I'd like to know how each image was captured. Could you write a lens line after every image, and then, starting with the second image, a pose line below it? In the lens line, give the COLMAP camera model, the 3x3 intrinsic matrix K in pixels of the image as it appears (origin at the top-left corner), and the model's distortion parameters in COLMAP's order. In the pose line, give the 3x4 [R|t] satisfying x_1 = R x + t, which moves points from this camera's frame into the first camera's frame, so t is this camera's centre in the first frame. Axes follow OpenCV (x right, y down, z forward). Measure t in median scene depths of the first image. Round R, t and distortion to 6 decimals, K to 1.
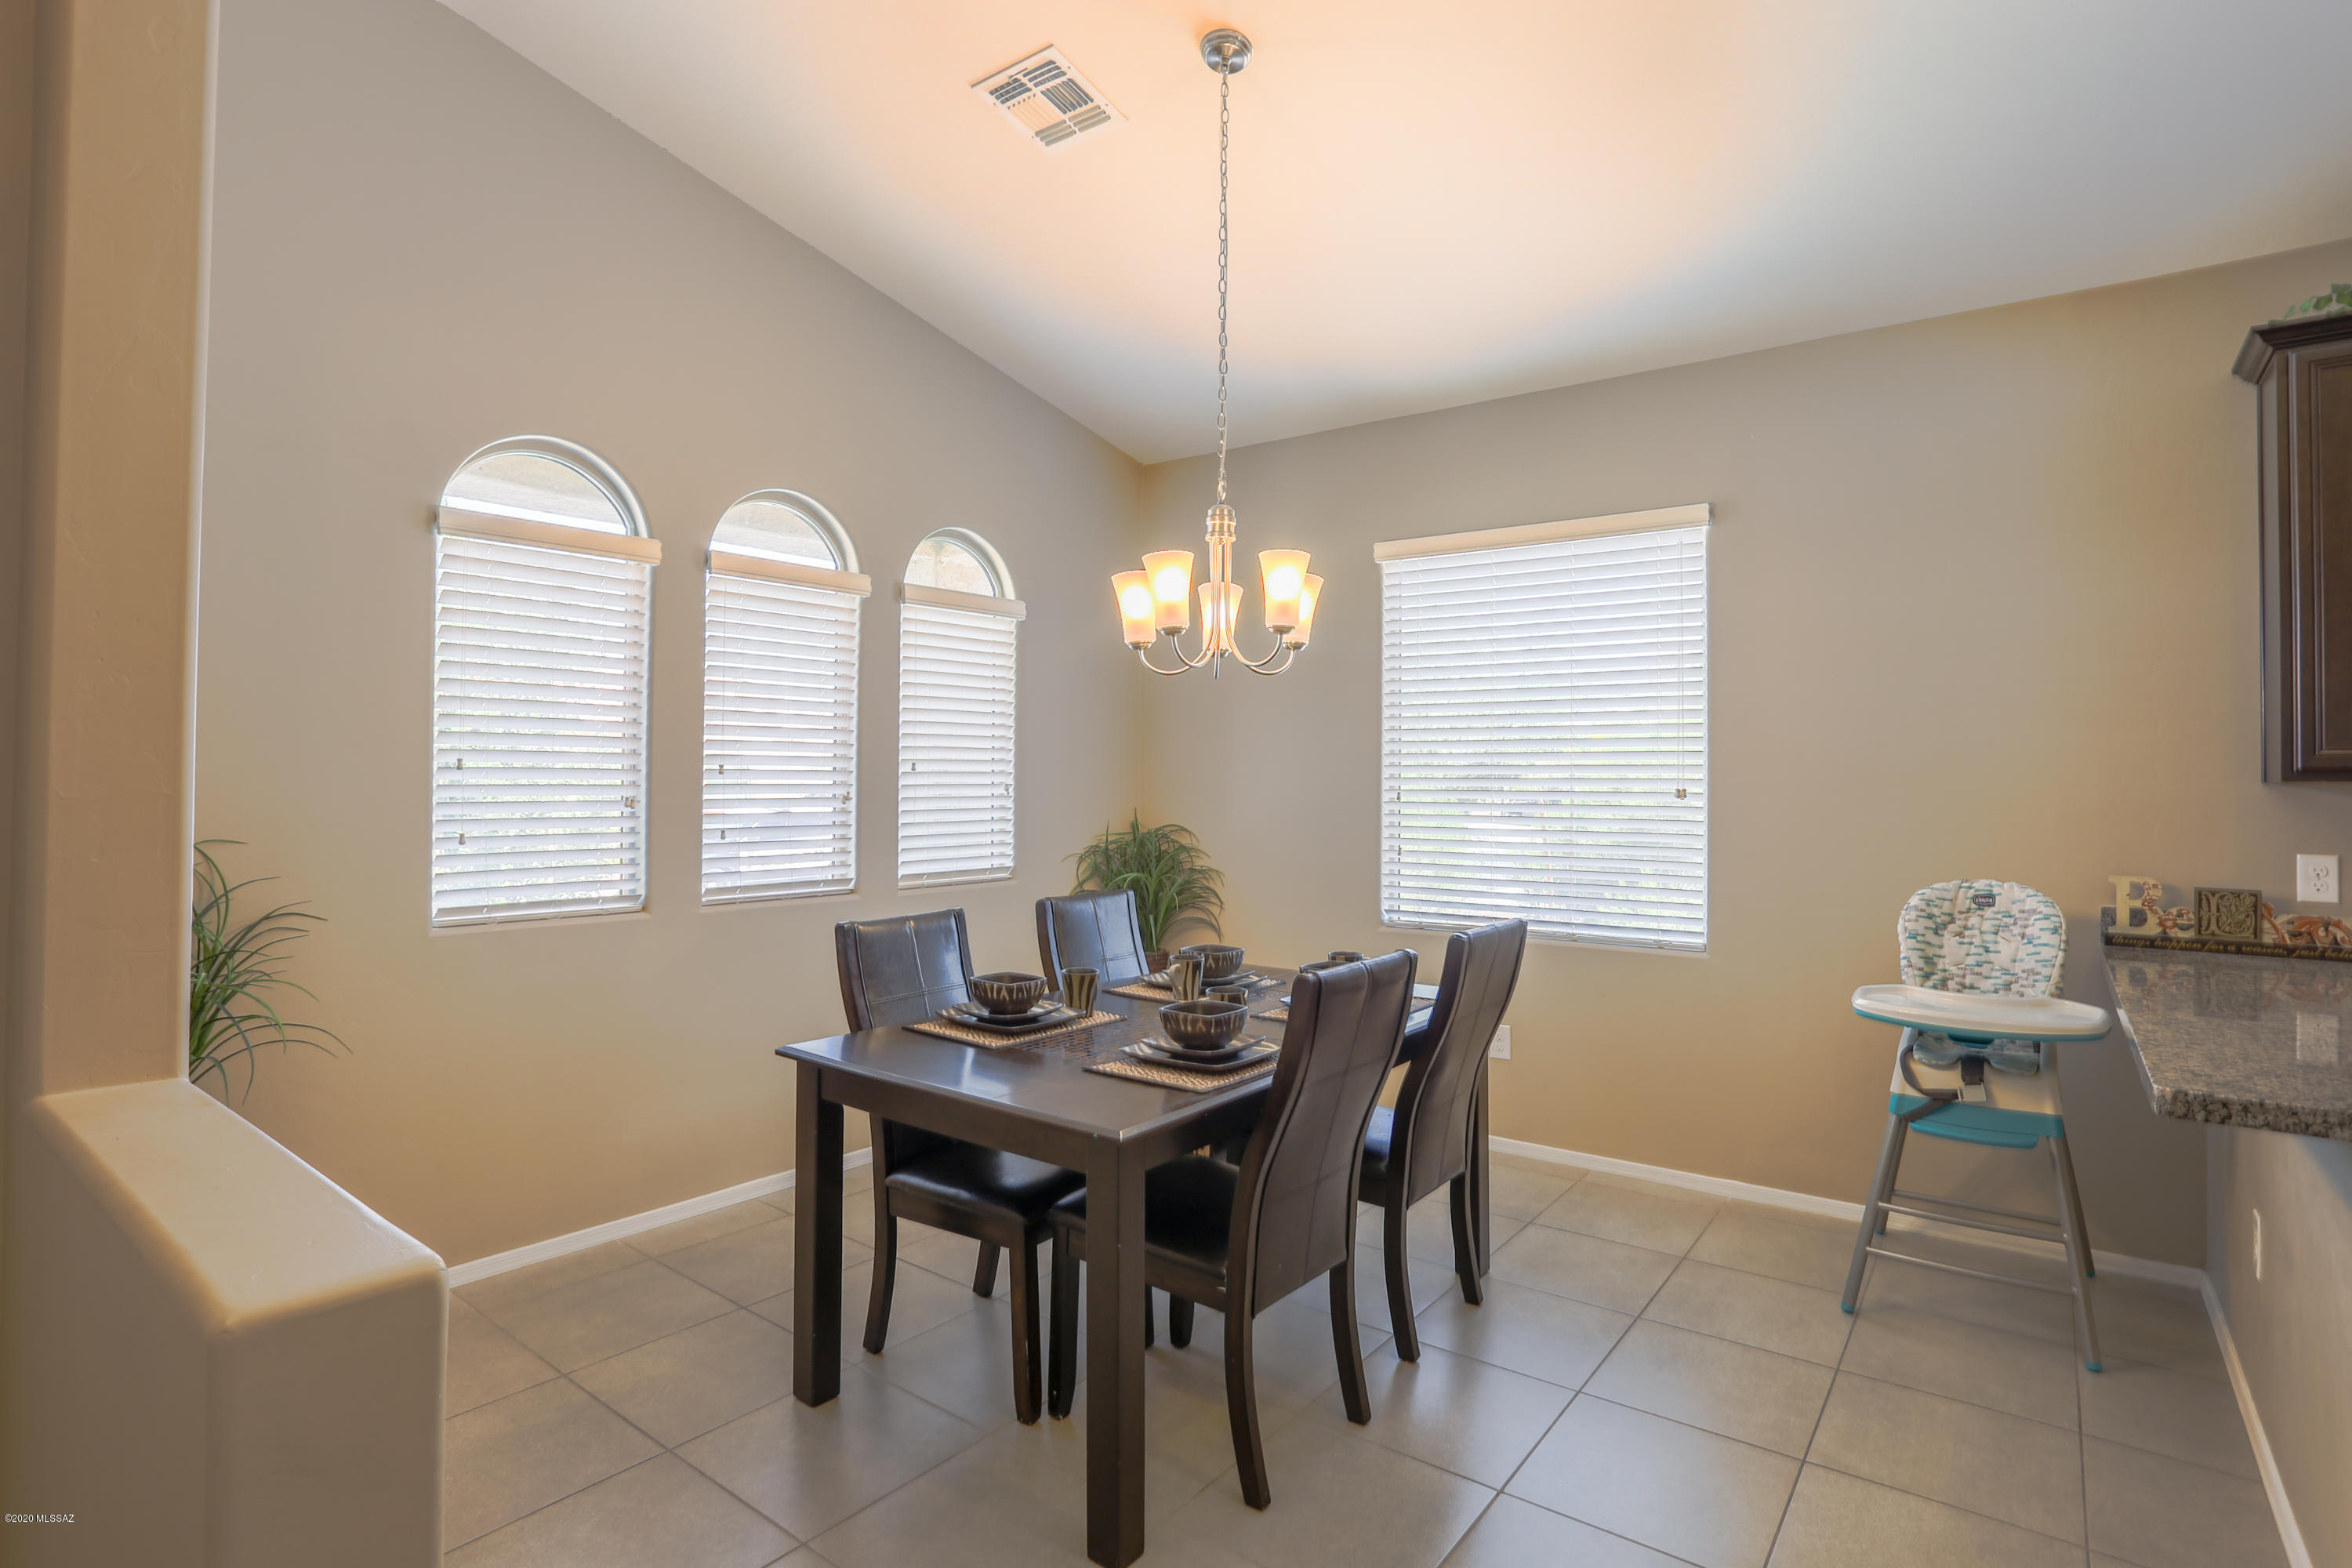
lens RADIAL K [[1194.6, 0, 1167.2], [0, 1194.6, 776.7], [0, 0, 1]] dist [-0.060713, 0.024585]
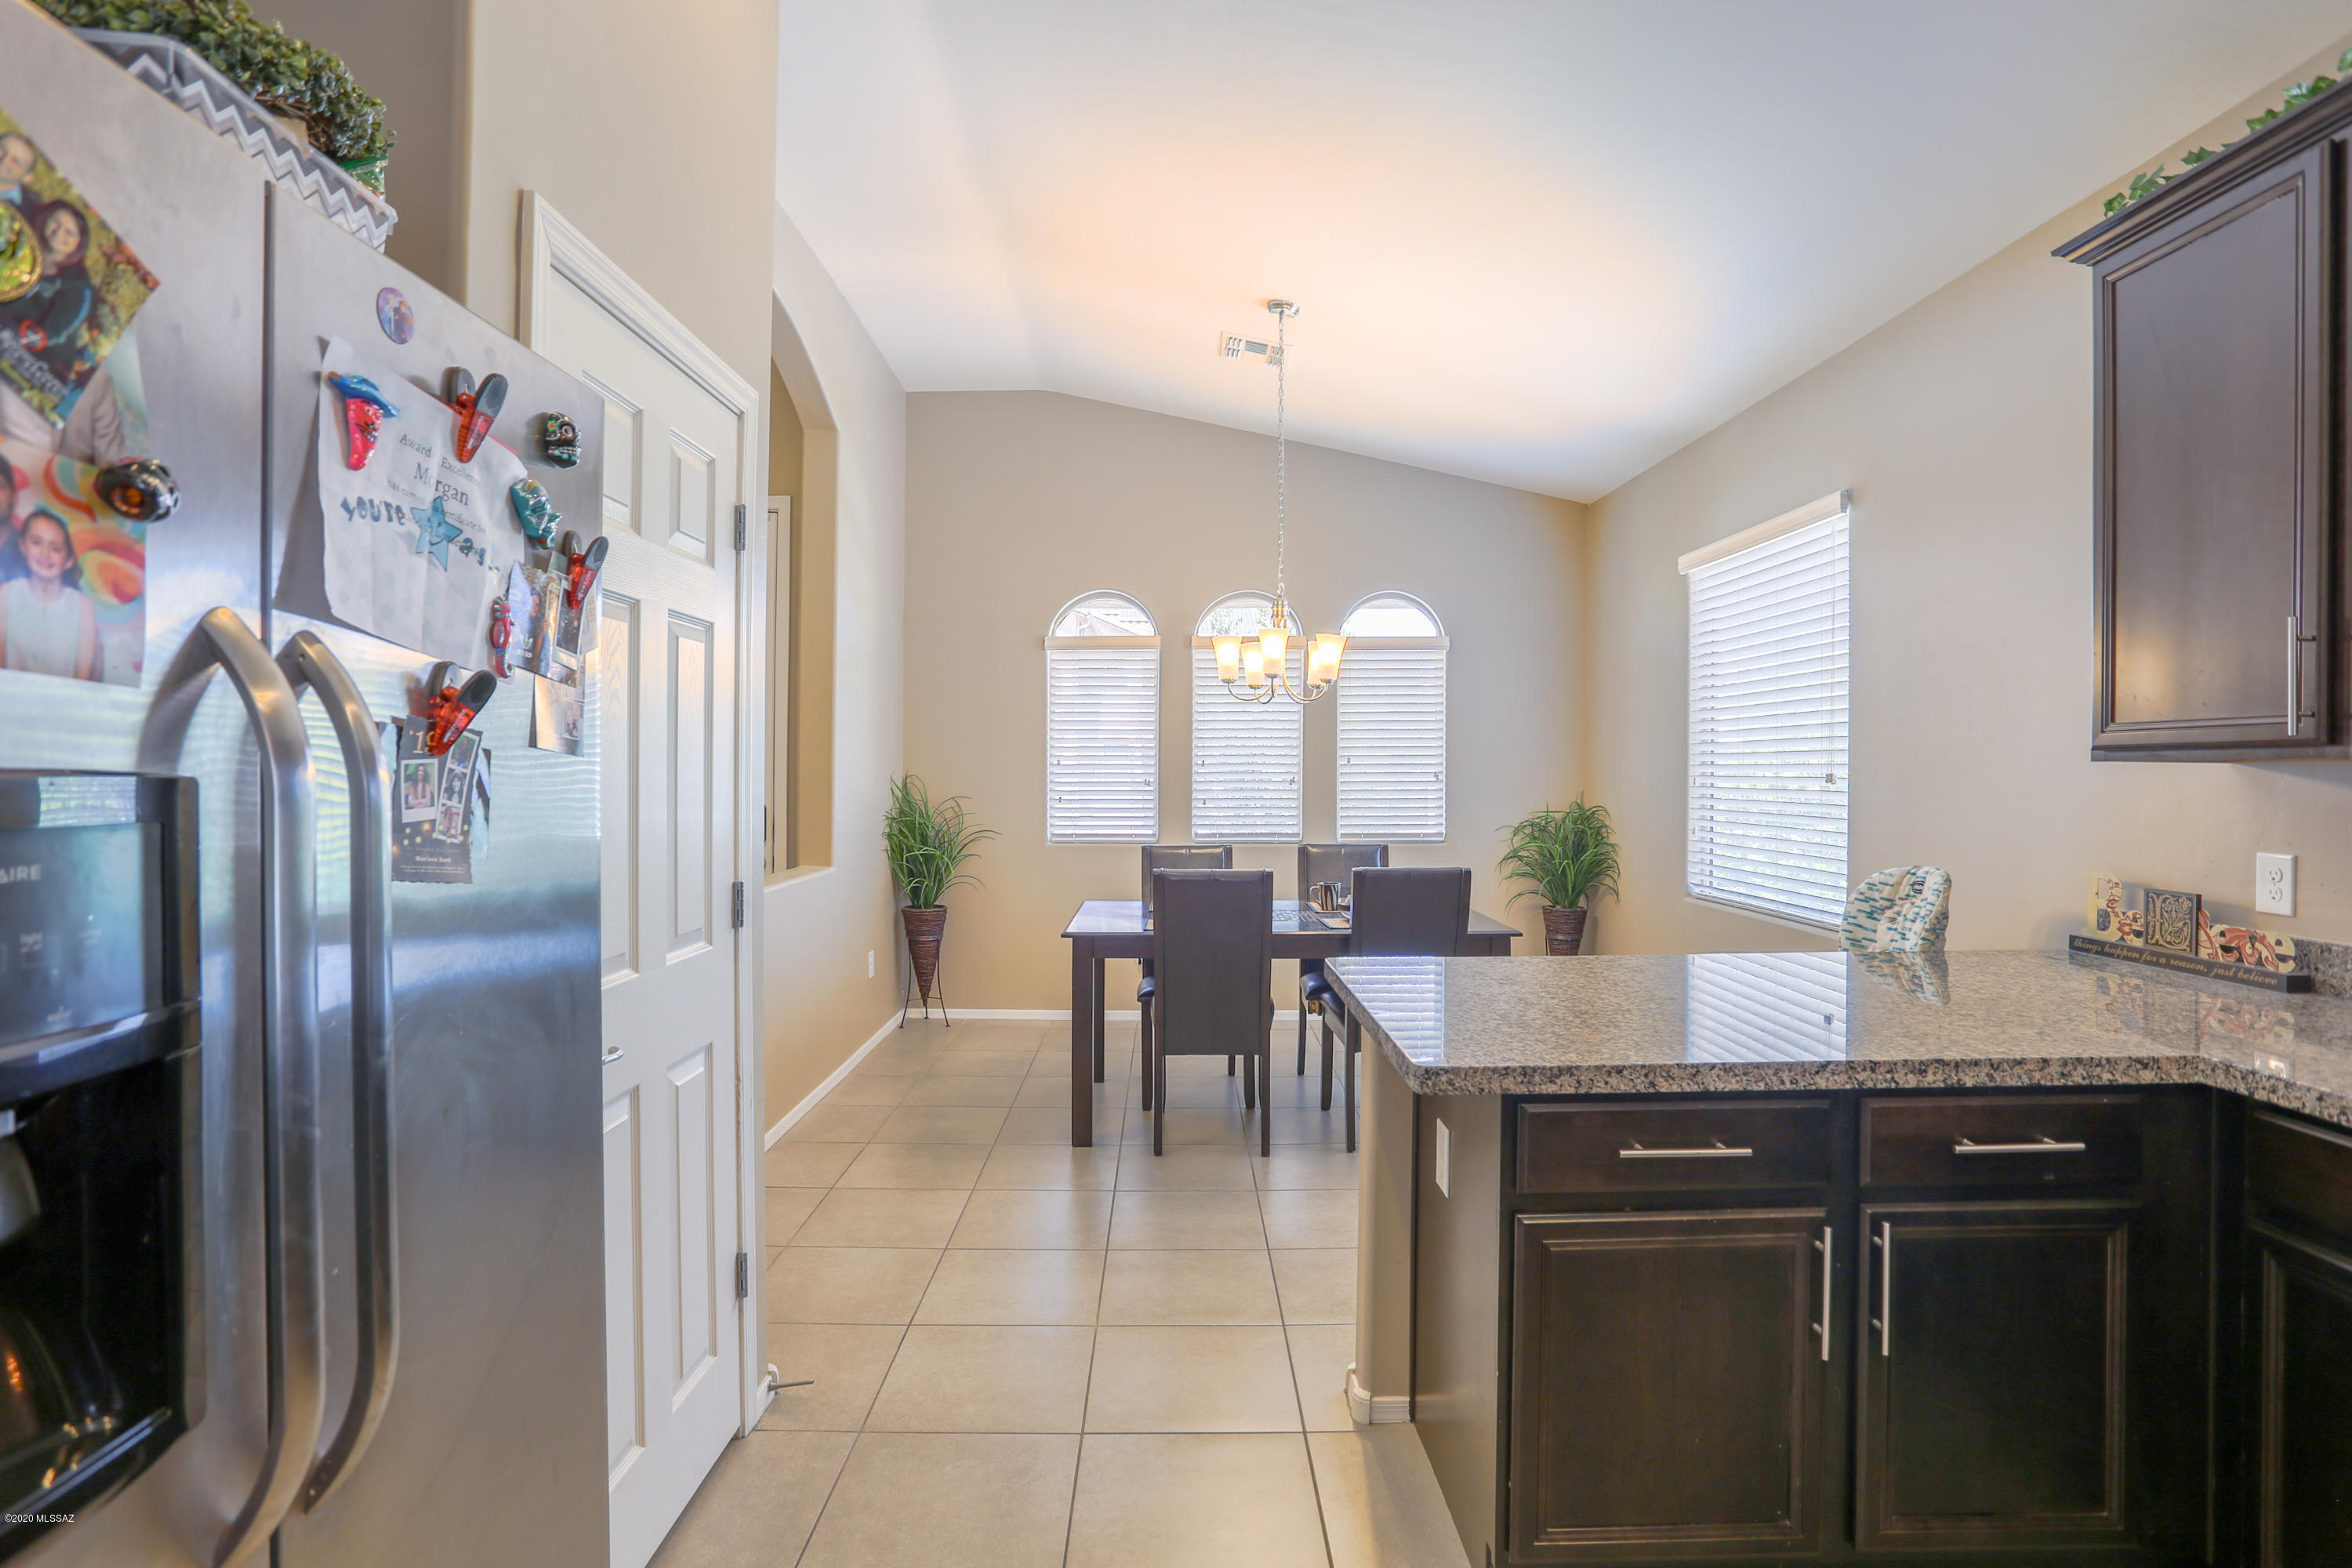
lens RADIAL K [[1150.3, 0, 1178.0], [0, 1150.3, 774.2], [0, 0, 1]] dist [-0.070310, 0.028643]
pose [[0.613068, -0.003457, -0.790023, 1.102744], [0.008064, 0.999966, 0.001882, 0.006237], [0.789989, -0.007524, 0.613075, -0.054333]]
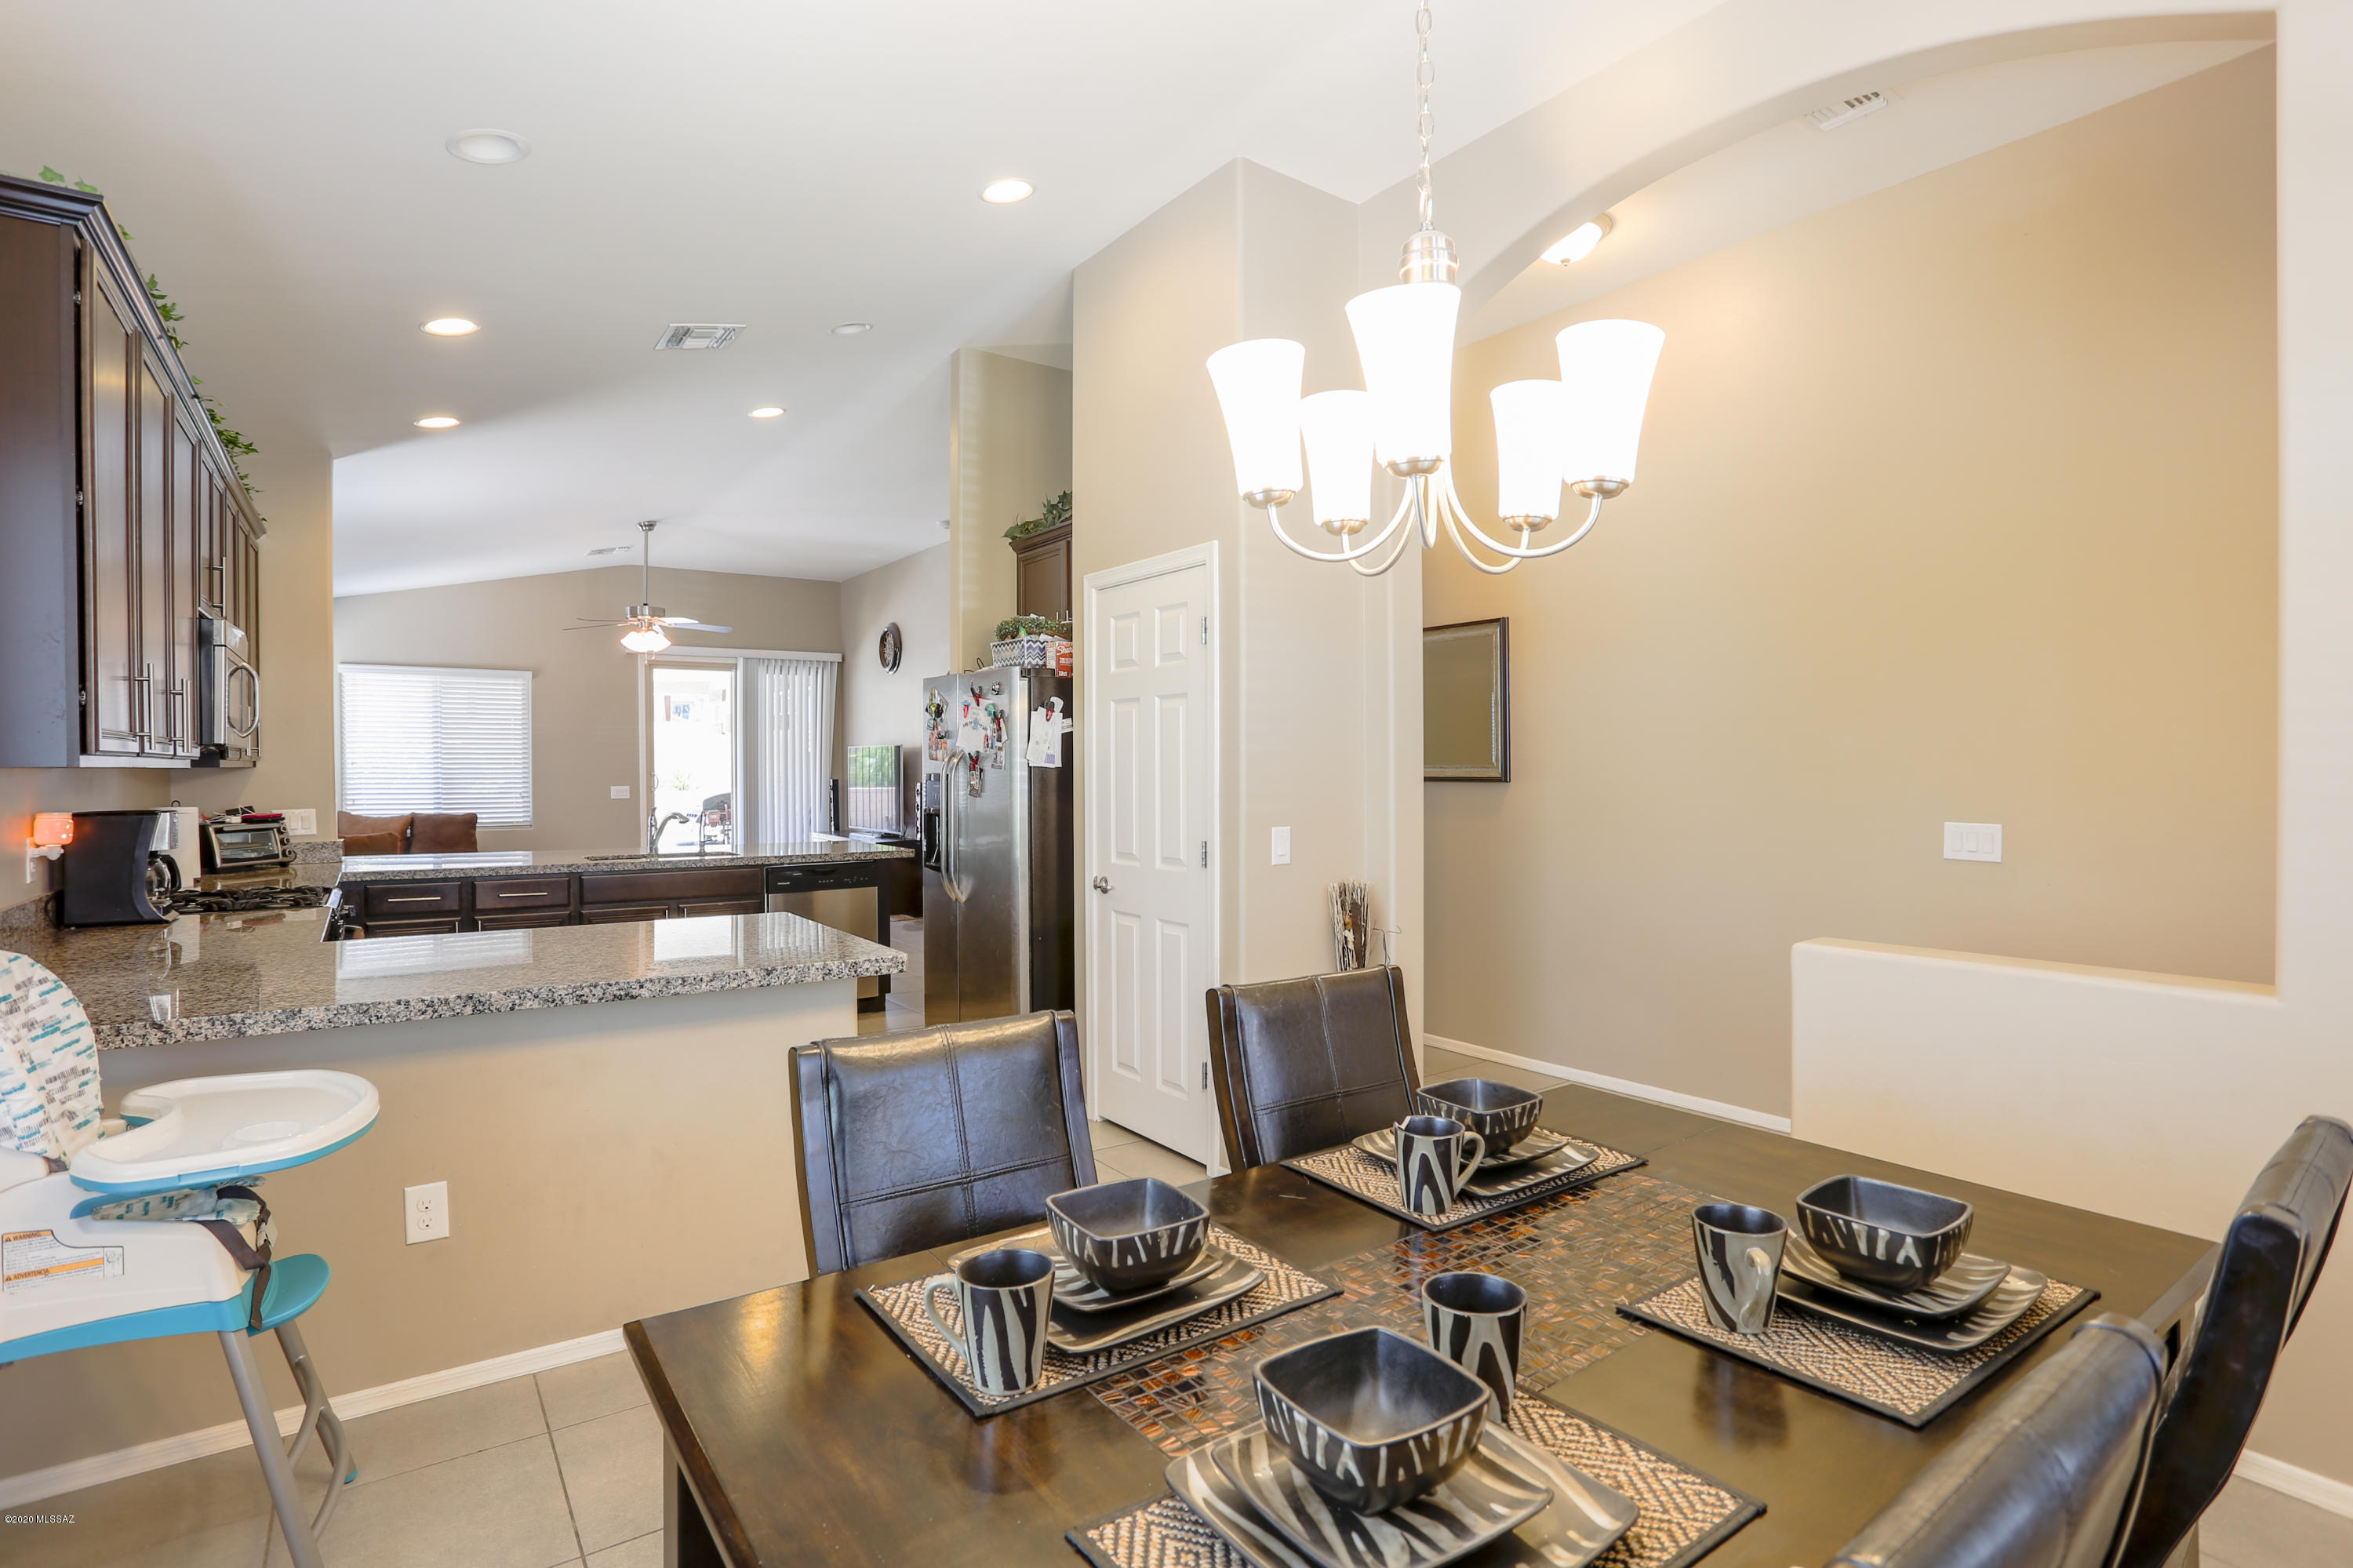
lens RADIAL K [[1162.1, 0, 1172.7], [0, 1162.1, 765.3], [0, 0, 1]] dist [-0.081306, 0.040243]
pose [[-0.954544, -0.005892, 0.298012, 0.001495], [-0.008391, 0.999940, -0.007107, 0.001583], [-0.297952, -0.009285, -0.954536, 1.389784]]
